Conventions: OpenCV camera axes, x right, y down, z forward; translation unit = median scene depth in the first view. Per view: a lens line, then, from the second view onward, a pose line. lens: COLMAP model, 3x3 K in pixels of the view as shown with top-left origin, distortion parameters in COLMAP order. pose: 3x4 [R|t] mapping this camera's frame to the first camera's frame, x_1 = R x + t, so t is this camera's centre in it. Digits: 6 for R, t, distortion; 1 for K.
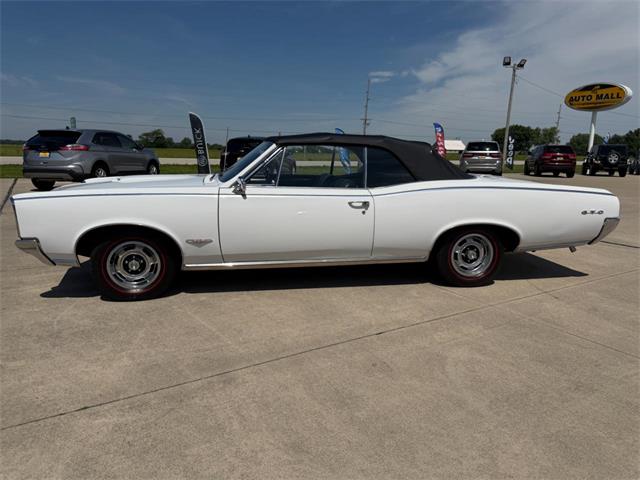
lens RADIAL K [[456.9, 0, 318.7], [0, 456.9, 240.0], [0, 0, 1]] dist [0.027752, -0.044147]
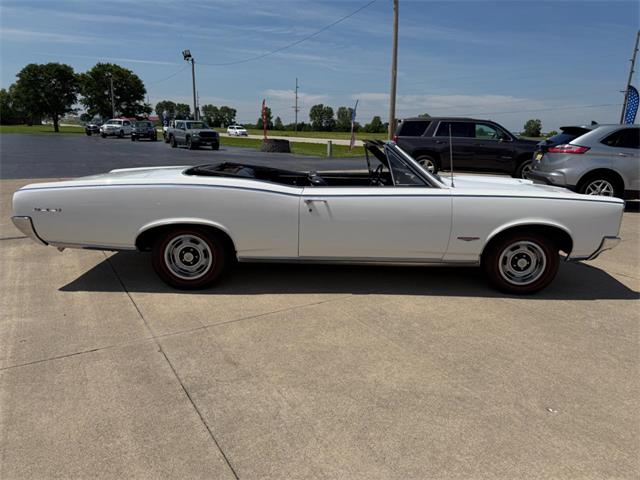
lens RADIAL K [[456.9, 0, 315.0], [0, 456.9, 236.3], [0, 0, 1]] dist [0.027752, -0.044147]
pose [[-0.022378, 0.203529, -0.978813, 0.117651], [-0.220407, 0.953965, 0.203401, -0.063957], [0.975151, 0.220289, 0.023512, 0.306537]]
